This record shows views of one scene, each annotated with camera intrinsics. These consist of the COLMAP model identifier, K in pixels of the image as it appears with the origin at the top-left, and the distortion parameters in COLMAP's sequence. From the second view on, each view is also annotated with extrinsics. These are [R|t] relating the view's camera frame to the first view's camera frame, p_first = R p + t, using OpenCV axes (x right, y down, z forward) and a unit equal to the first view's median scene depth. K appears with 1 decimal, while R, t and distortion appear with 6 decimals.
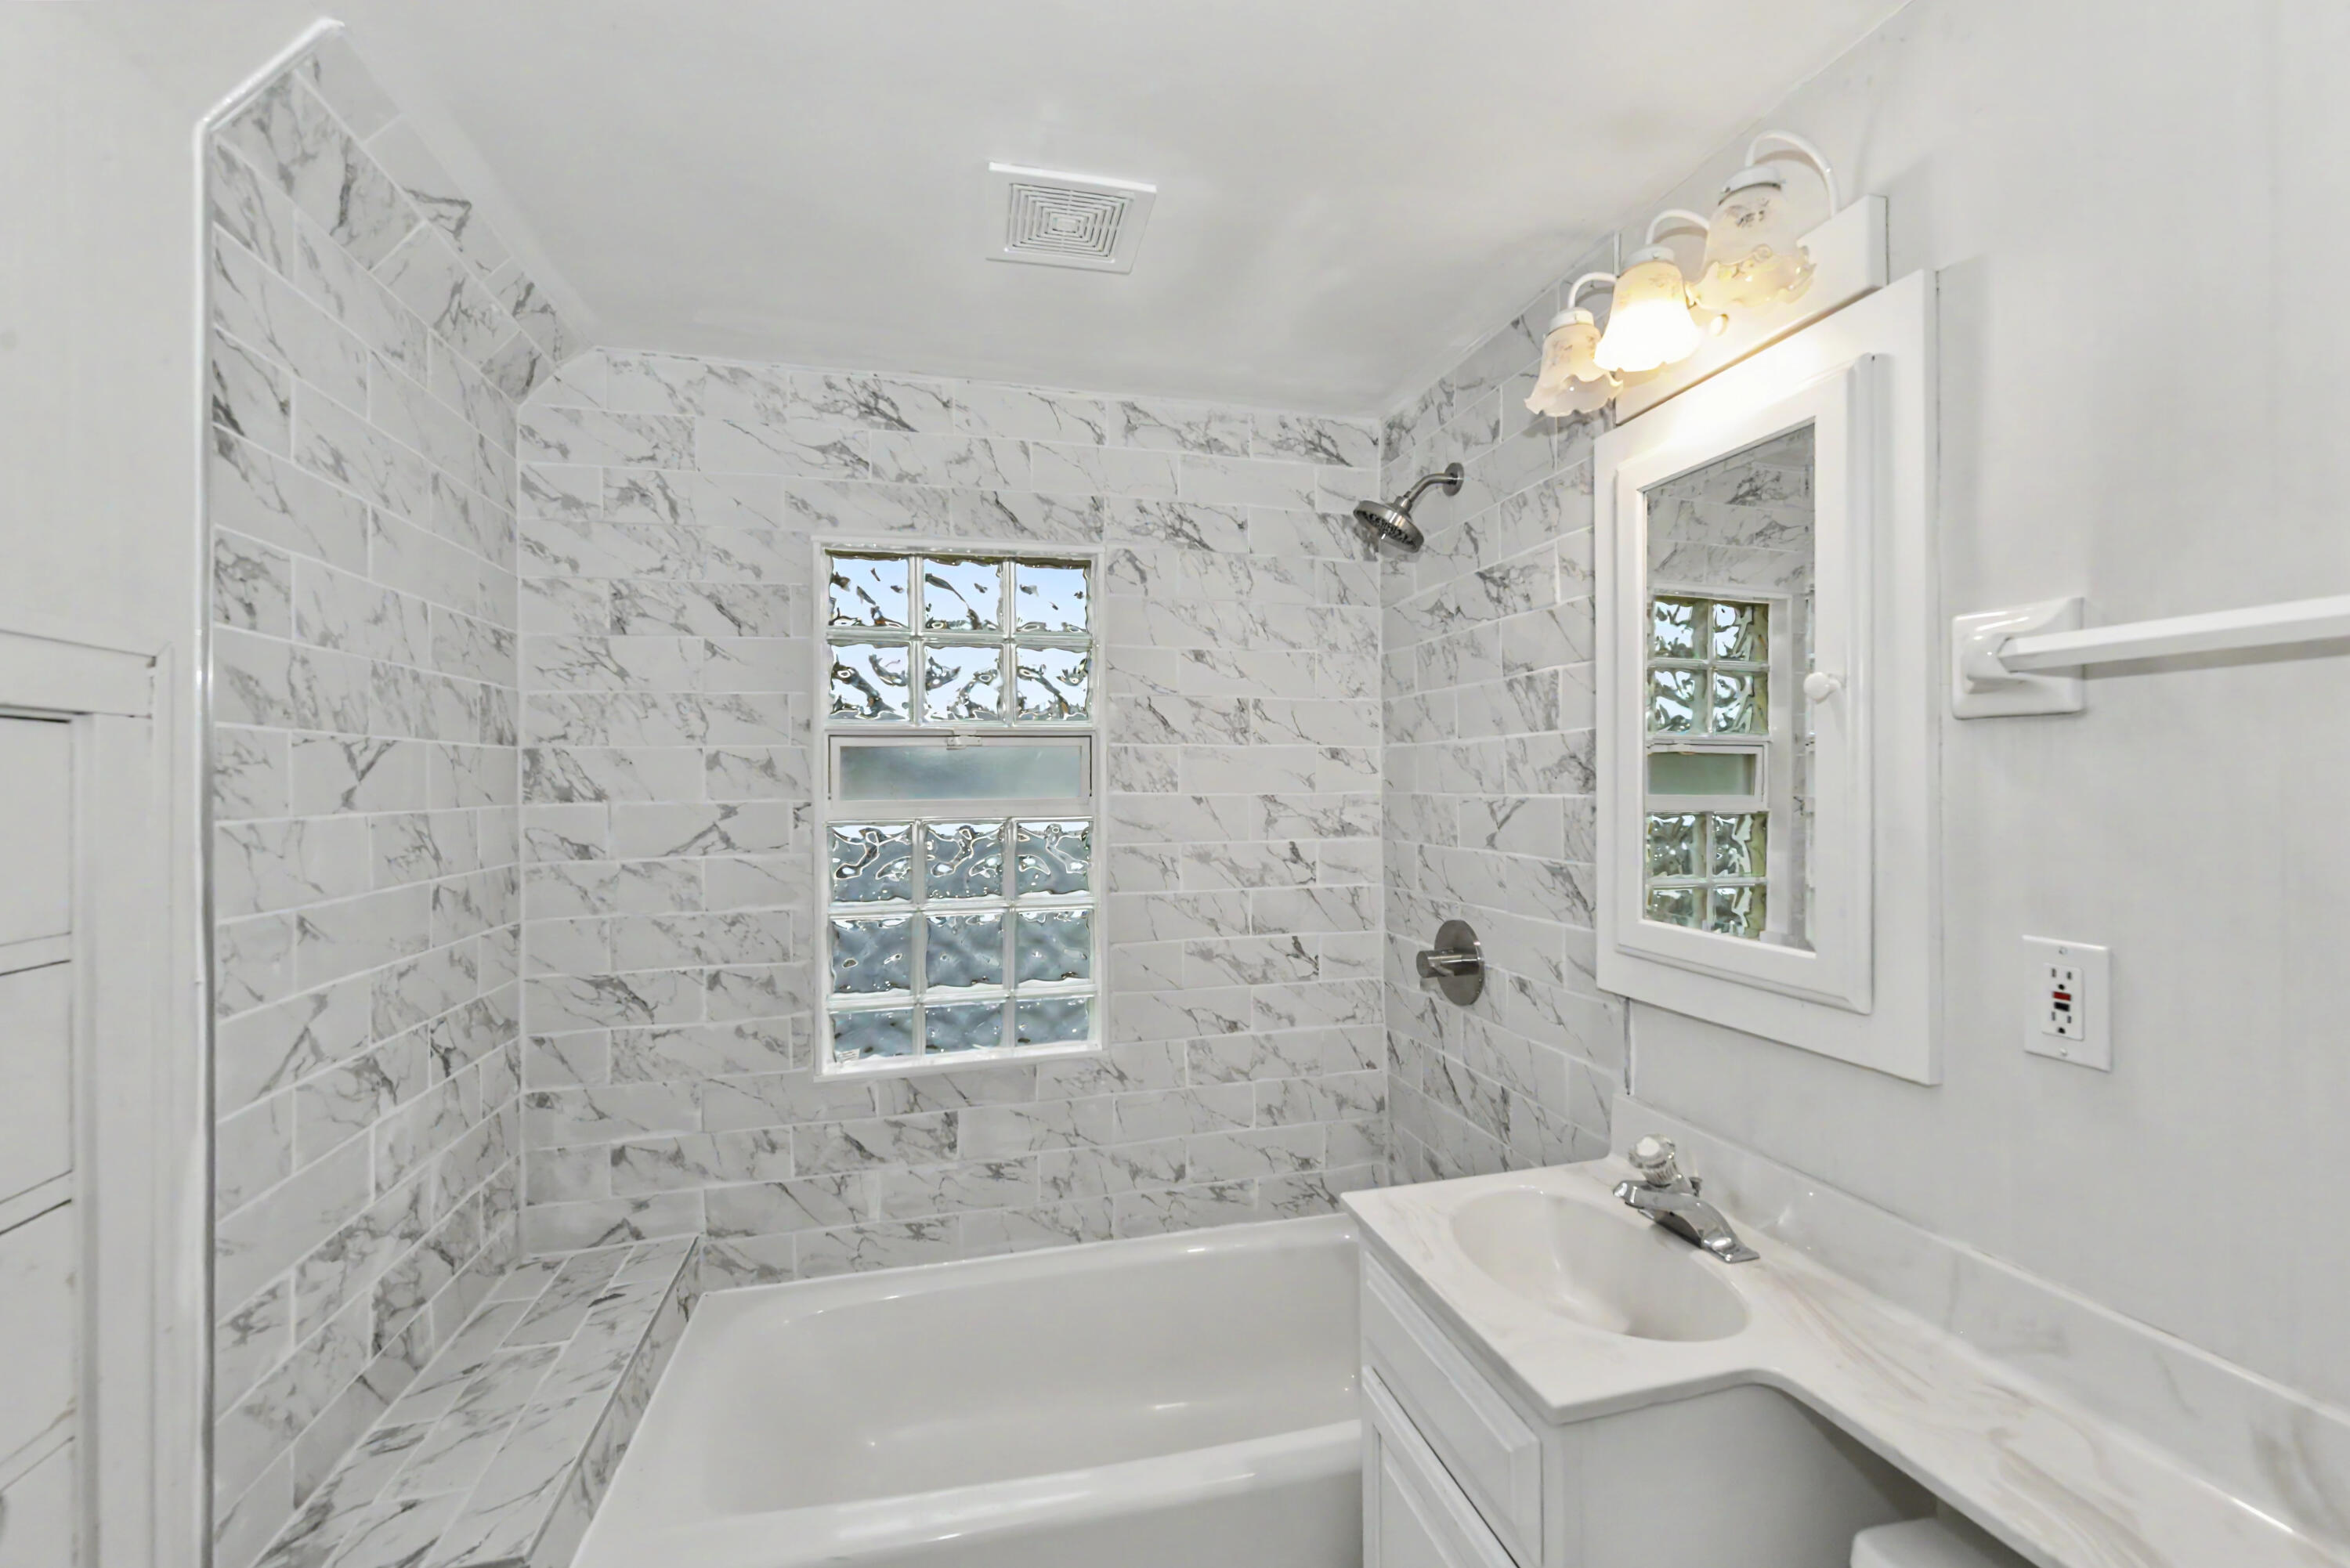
lens RADIAL K [[944.0, 0, 1180.4], [0, 944.0, 781.0], [0, 0, 1]] dist [0.006840, -0.003401]
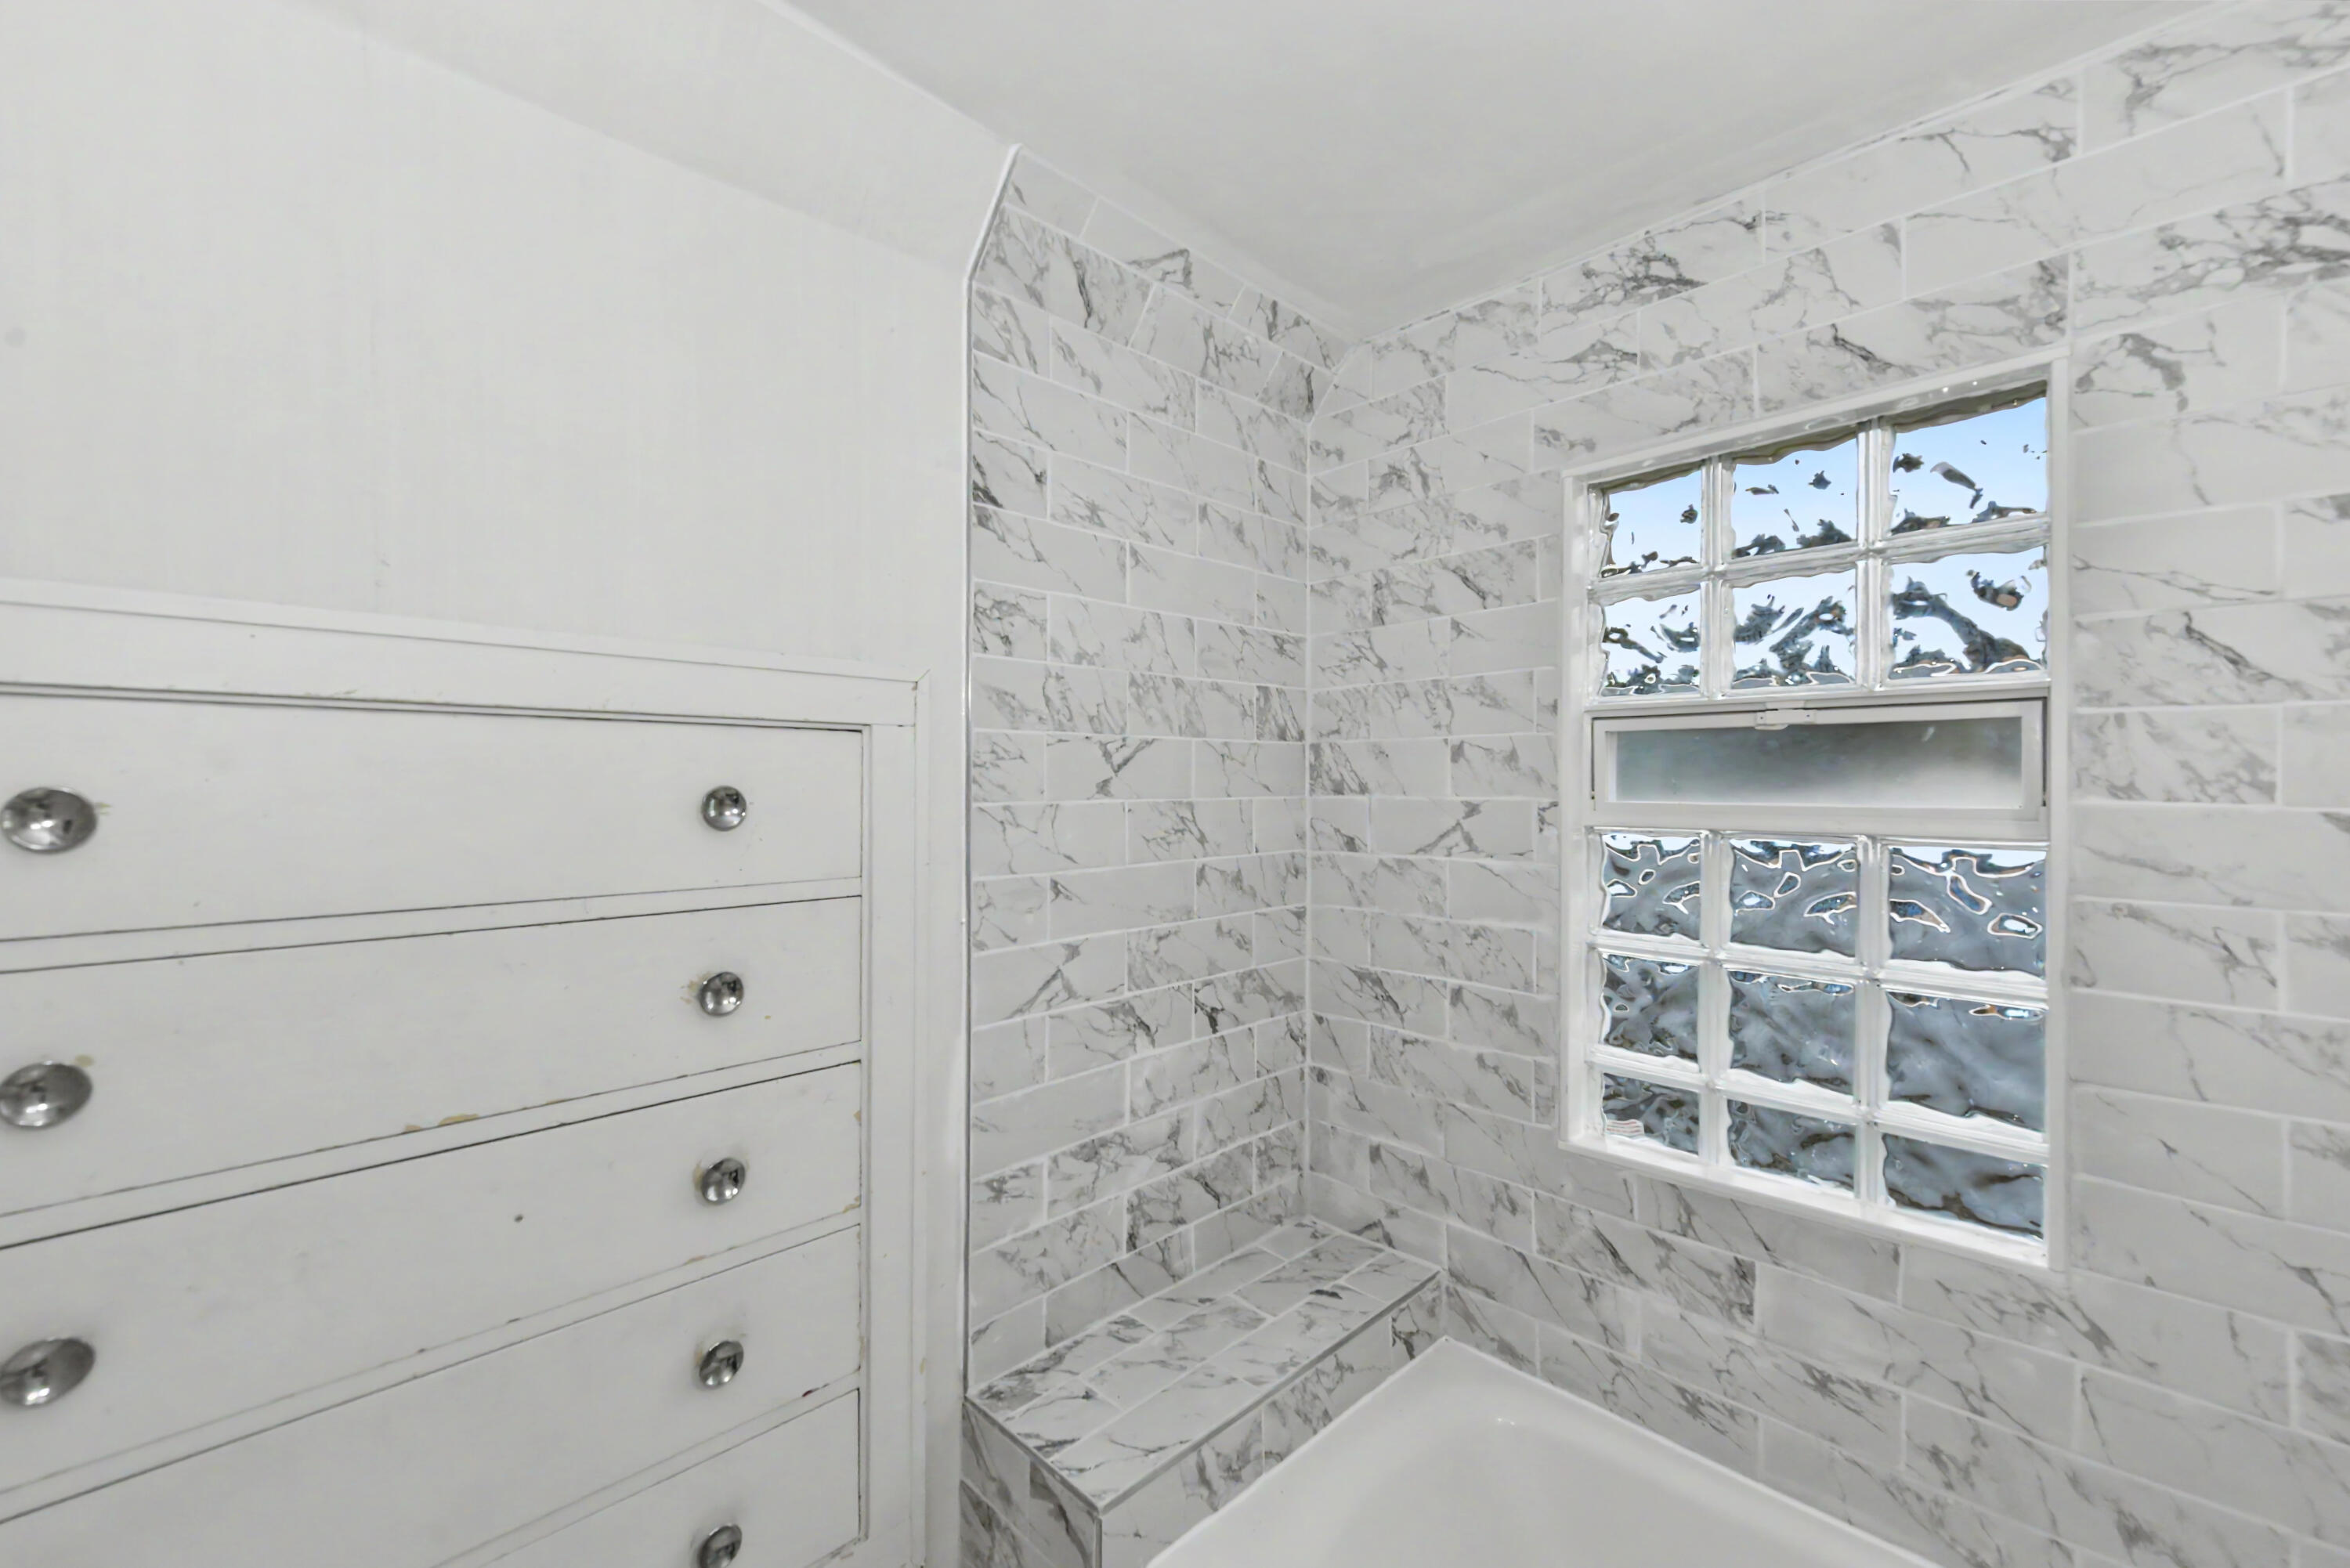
lens RADIAL K [[944.0, 0, 1180.4], [0, 944.0, 781.0], [0, 0, 1]] dist [0.006840, -0.003401]
pose [[0.503549, 0.011007, -0.863897, 0.155621], [-0.005508, 0.999939, 0.009529, -0.001288], [0.863949, -0.000040, 0.503579, 0.333545]]
